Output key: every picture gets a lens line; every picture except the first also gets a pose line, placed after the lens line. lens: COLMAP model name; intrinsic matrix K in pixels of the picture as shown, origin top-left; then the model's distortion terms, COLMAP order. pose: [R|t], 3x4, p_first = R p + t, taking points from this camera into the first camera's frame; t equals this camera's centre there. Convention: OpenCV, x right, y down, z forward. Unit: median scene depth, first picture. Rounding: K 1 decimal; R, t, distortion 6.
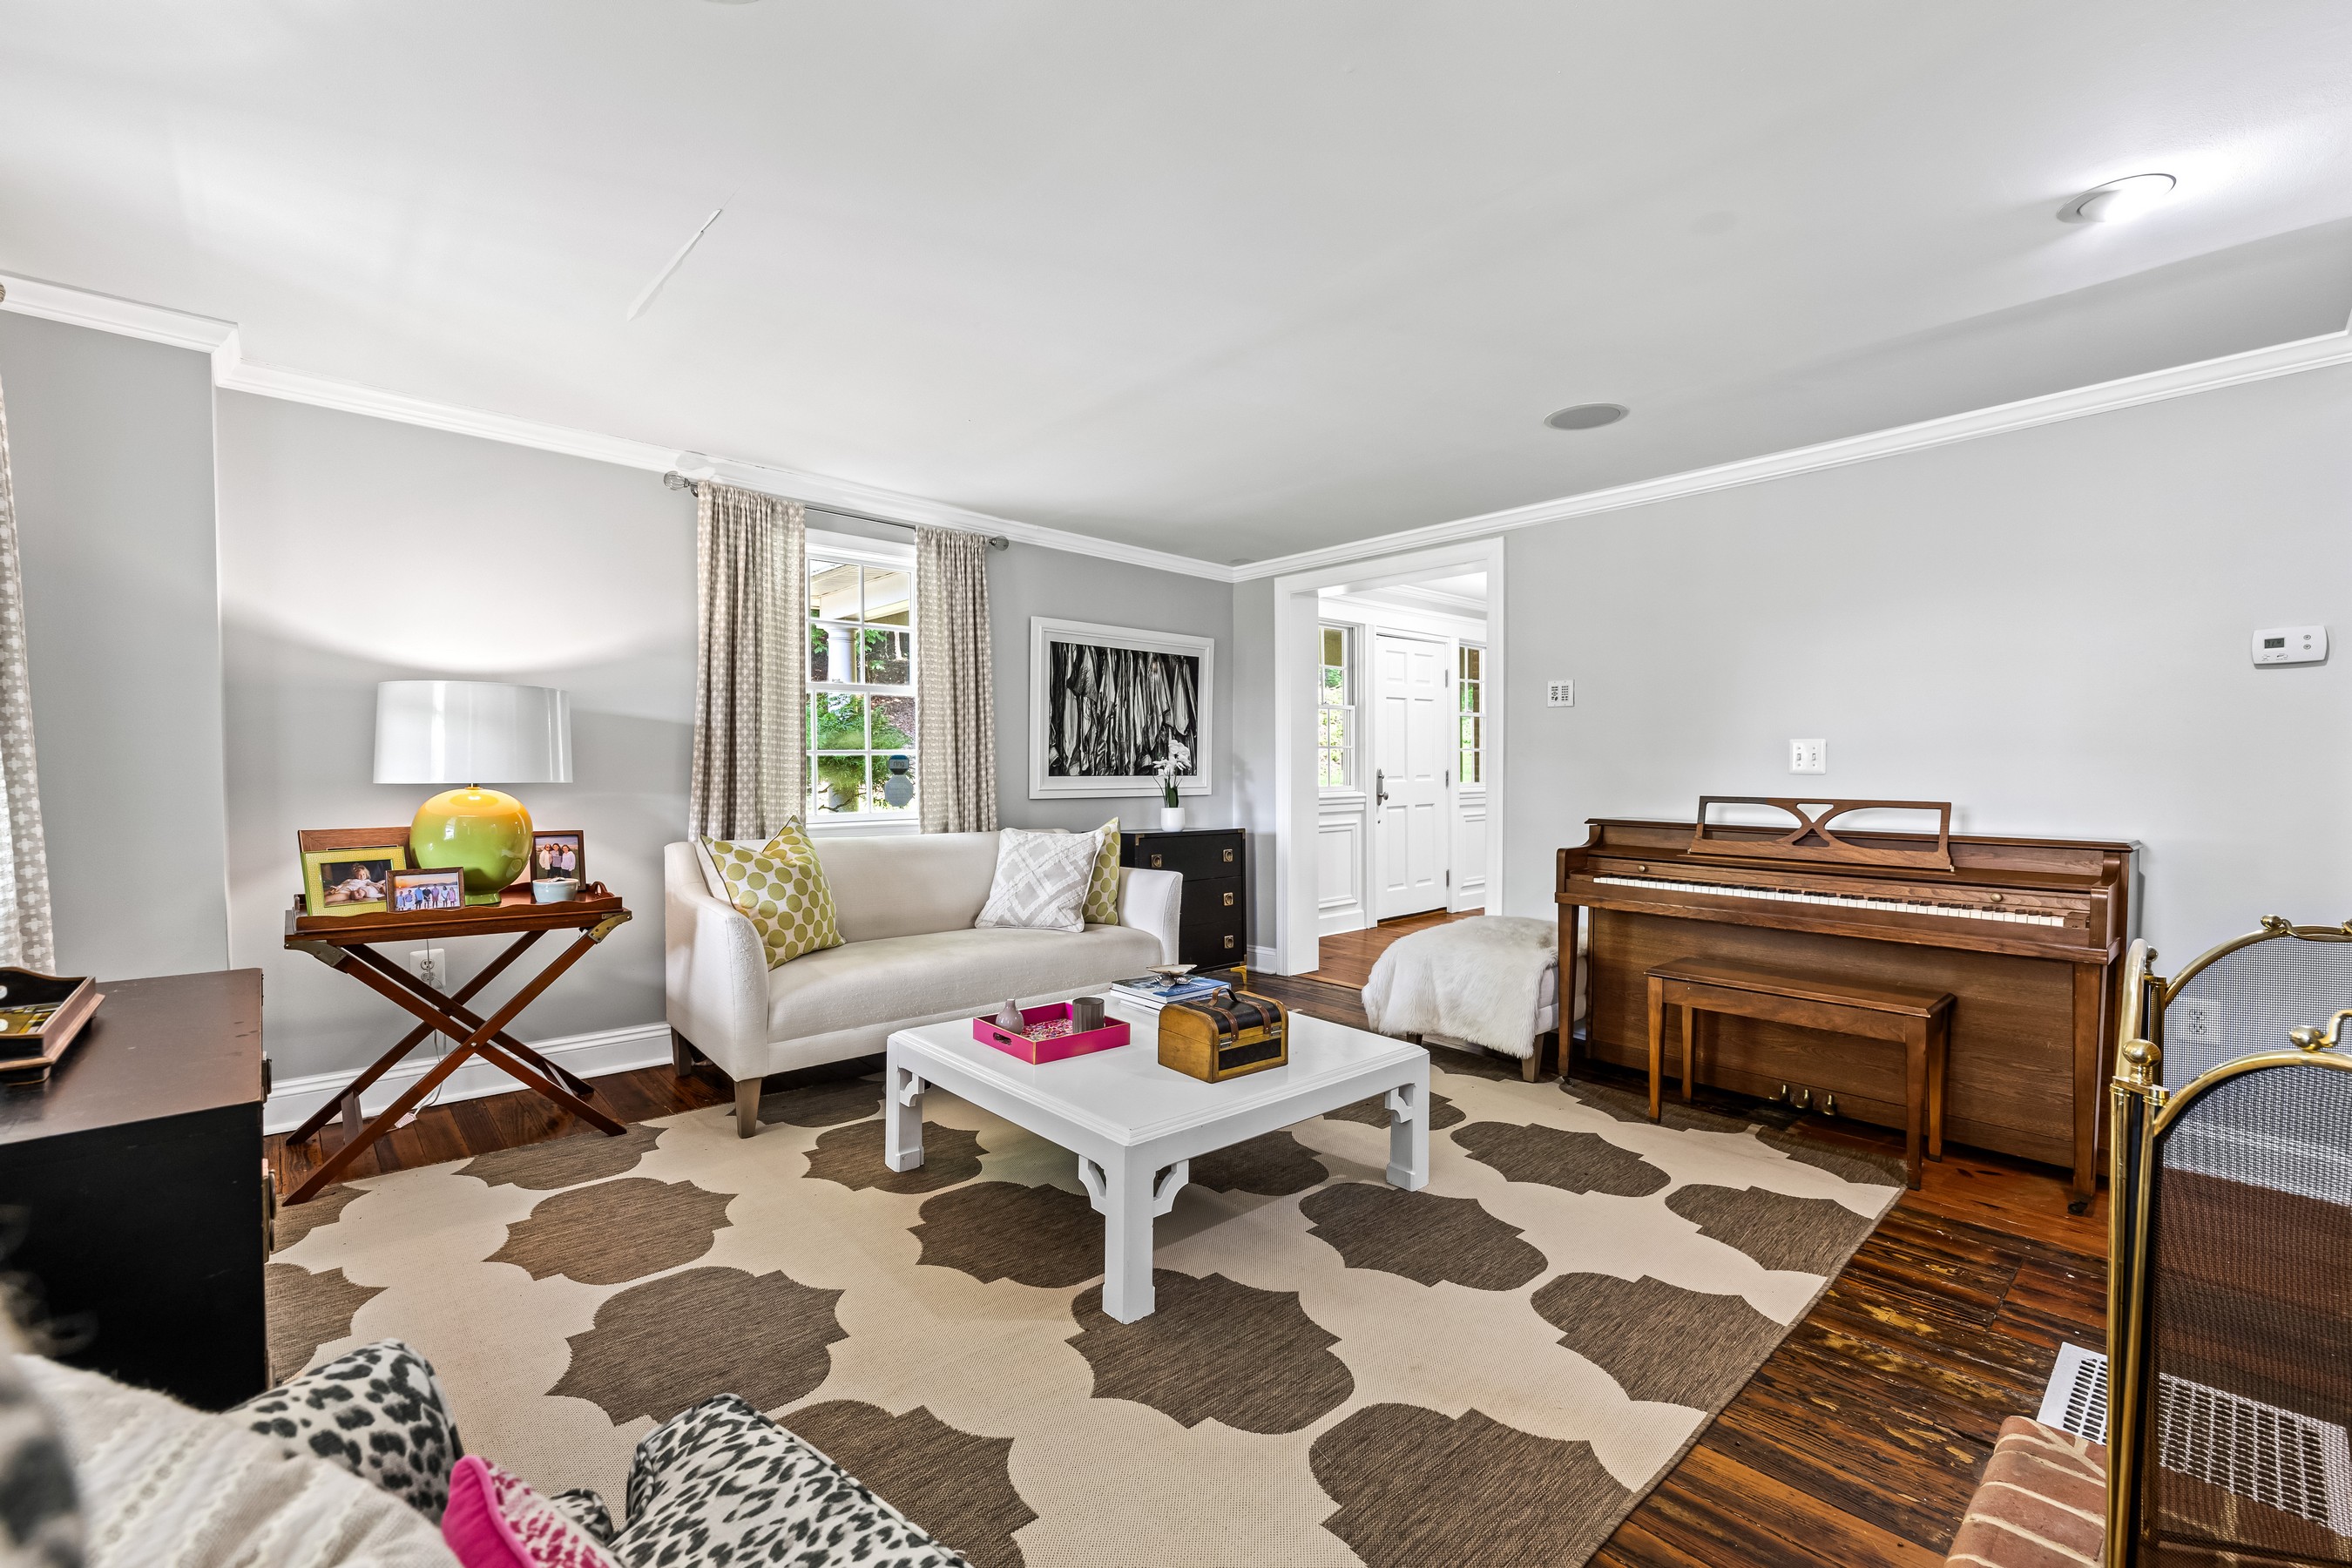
lens RADIAL K [[991.3, 0, 1170.8], [0, 991.3, 793.3], [0, 0, 1]] dist [0.000279, 0.001288]
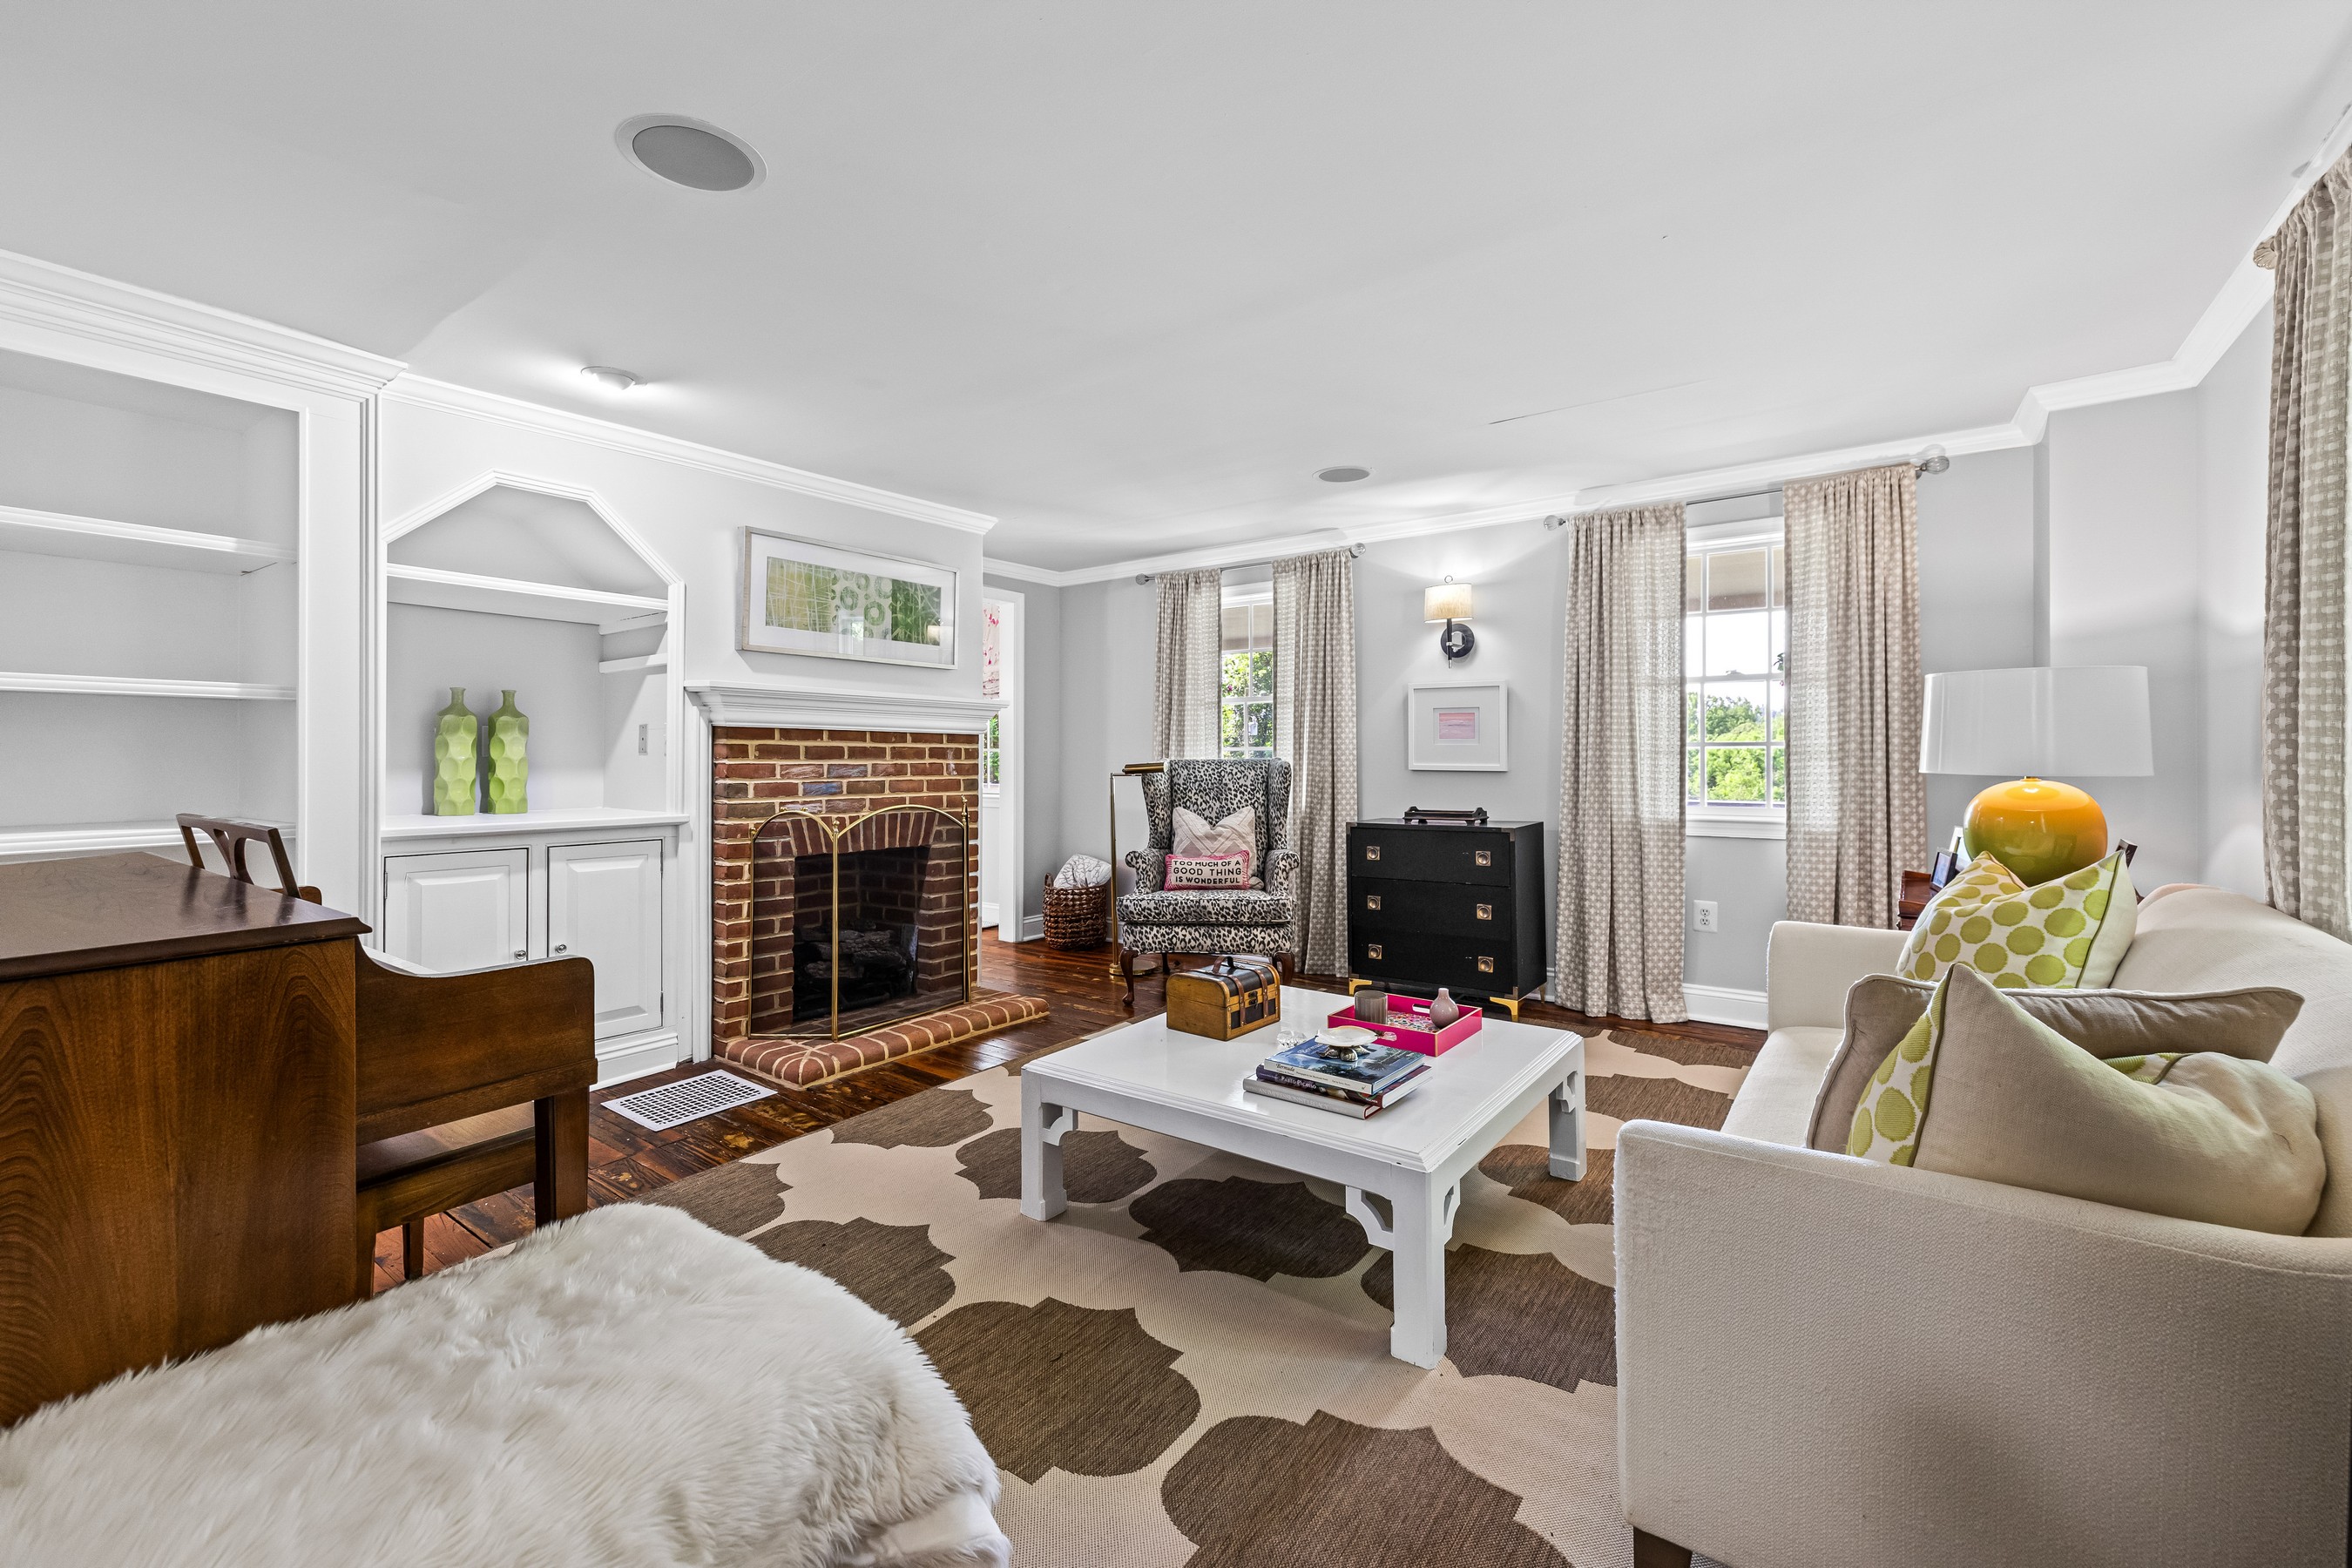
lens RADIAL K [[991.3, 0, 1170.2], [0, 991.3, 761.0], [0, 0, 1]] dist [0.000279, 0.001288]
pose [[-0.980486, 0.001896, -0.196580, 0.183009], [-0.005111, 0.999370, 0.035131, -0.033761], [0.196523, 0.035450, -0.979858, 1.150350]]
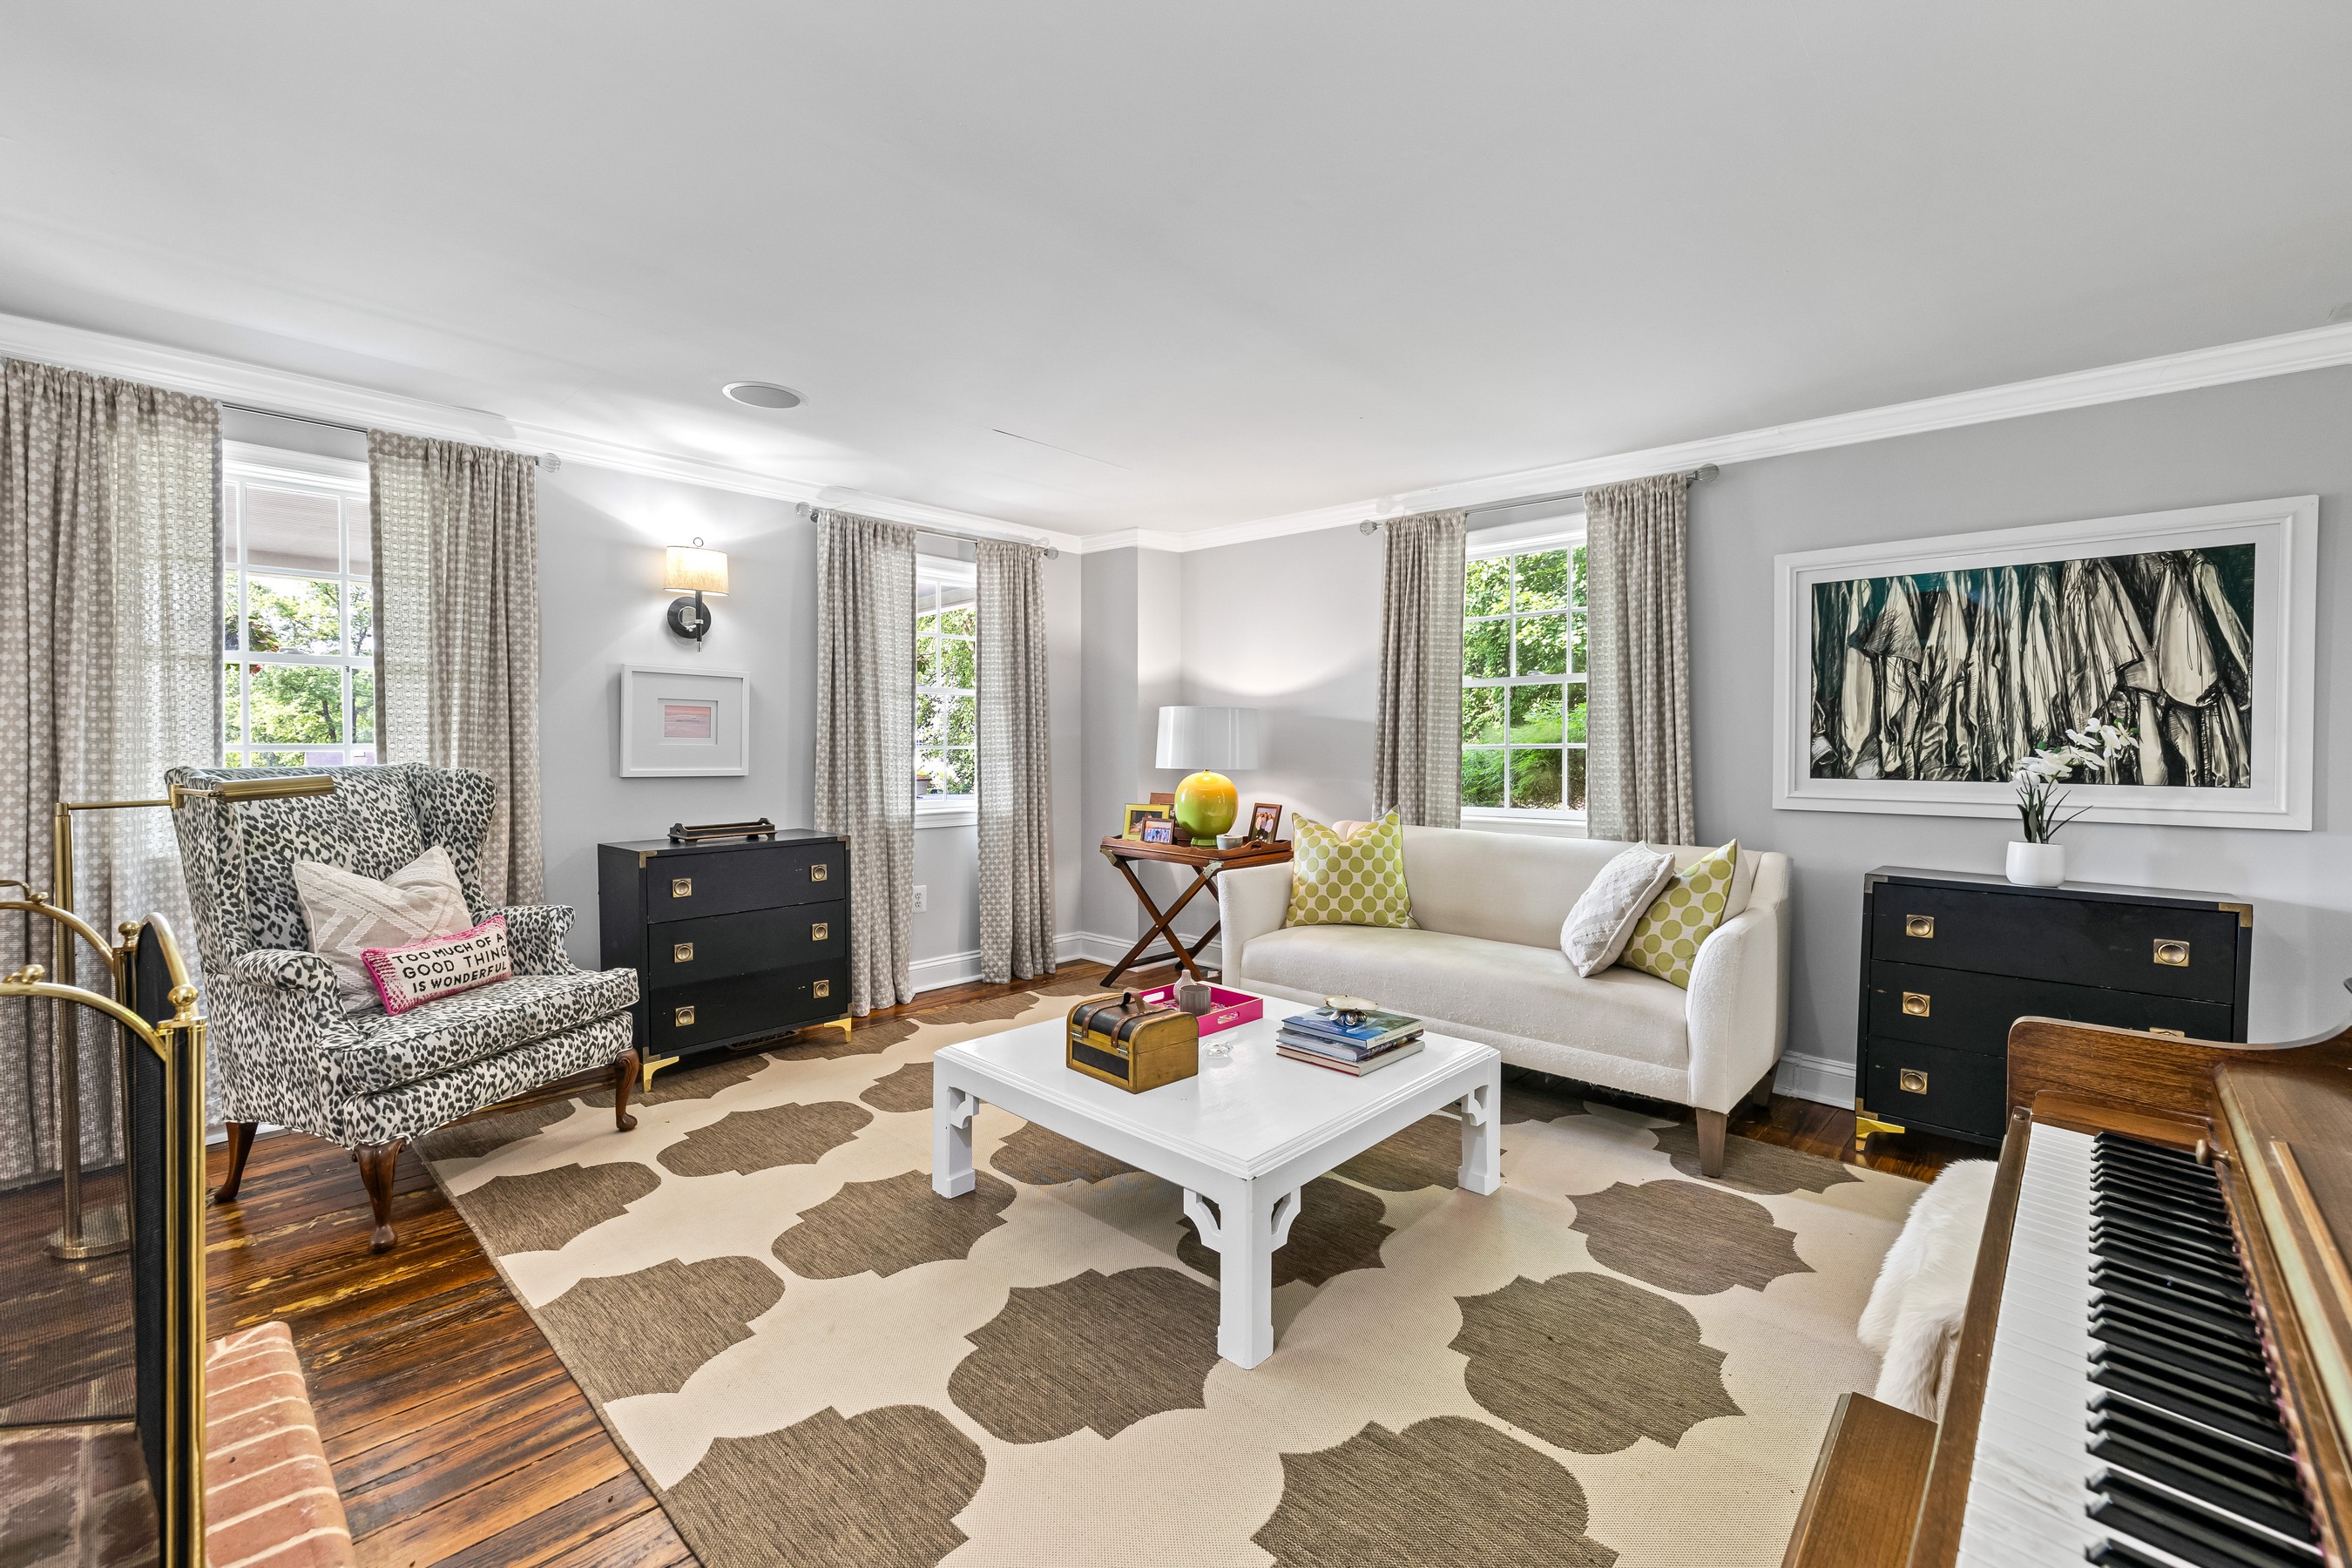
lens RADIAL K [[991.3, 0, 1166.7], [0, 991.3, 759.7], [0, 0, 1]] dist [0.000279, 0.001288]
pose [[0.082605, 0.009772, -0.996534, 0.568070], [-0.031724, 0.999471, 0.007171, -0.022259], [0.996077, 0.031022, 0.082872, 0.525459]]
